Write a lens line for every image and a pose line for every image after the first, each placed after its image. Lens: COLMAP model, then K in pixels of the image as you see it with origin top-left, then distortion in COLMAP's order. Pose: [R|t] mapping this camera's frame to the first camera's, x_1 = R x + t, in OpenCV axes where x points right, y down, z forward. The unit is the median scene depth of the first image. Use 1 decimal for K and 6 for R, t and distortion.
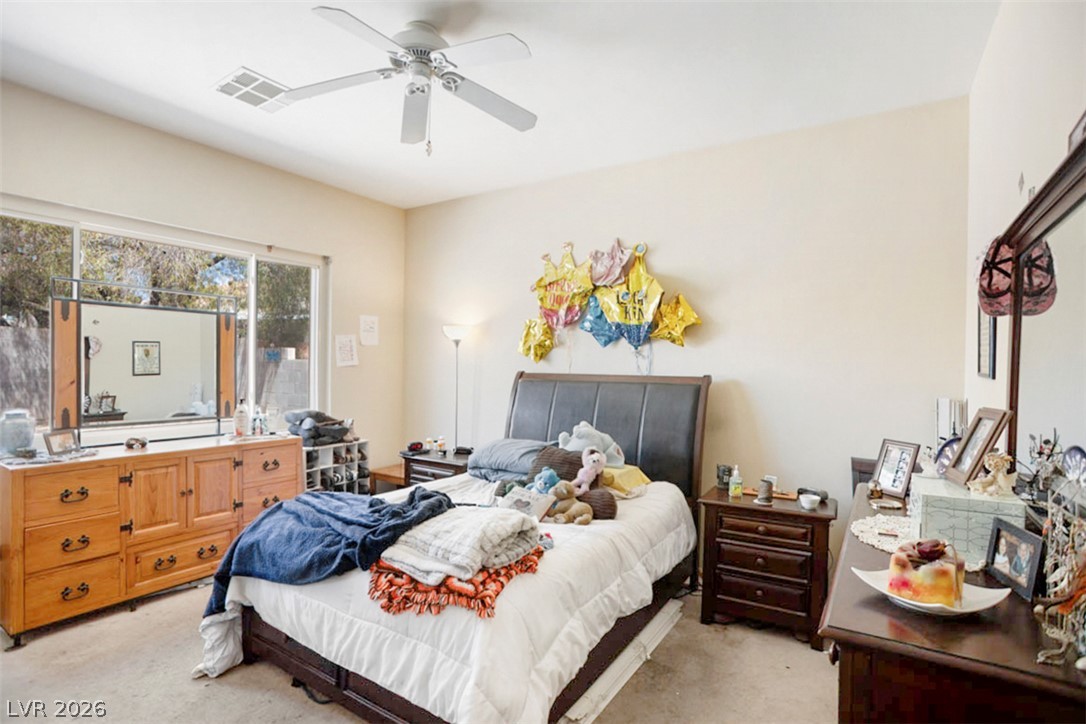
lens RADIAL K [[535.0, 0, 548.0], [0, 535.0, 358.9], [0, 0, 1]] dist [-0.064689, 0.026223]
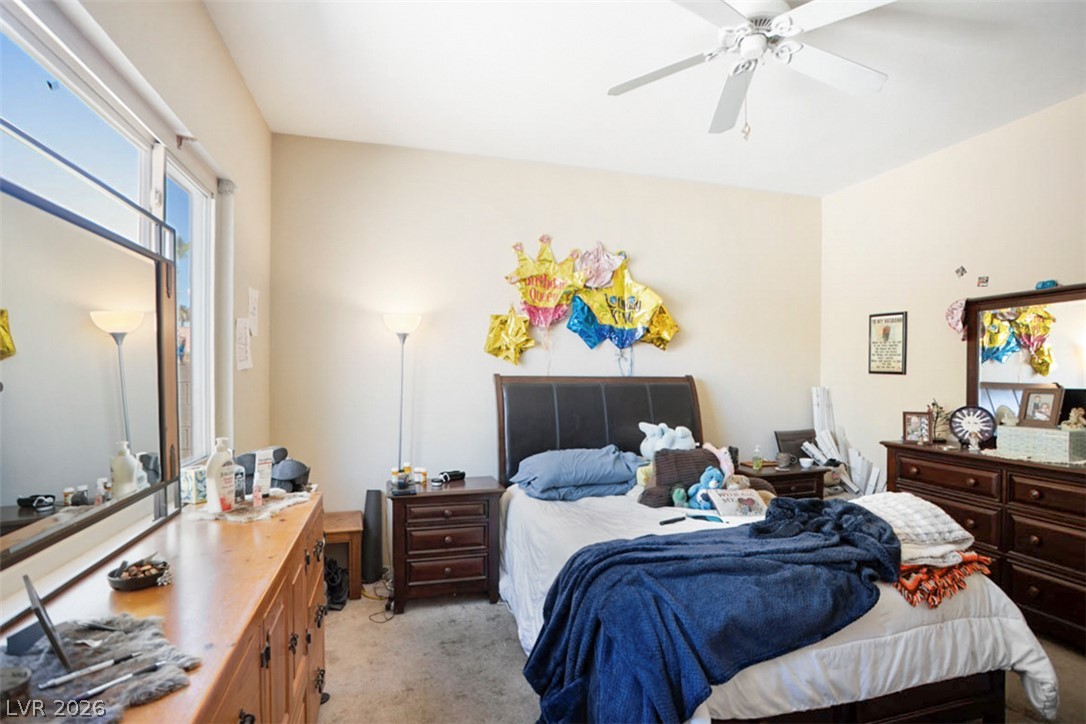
lens RADIAL K [[516.0, 0, 539.3], [0, 516.0, 369.4], [0, 0, 1]] dist [-0.072788, -0.000014]
pose [[0.675334, -0.003400, 0.737504, -0.689523], [-0.000512, 0.999987, 0.005080, 0.012028], [-0.737512, -0.003808, 0.675324, 0.438918]]
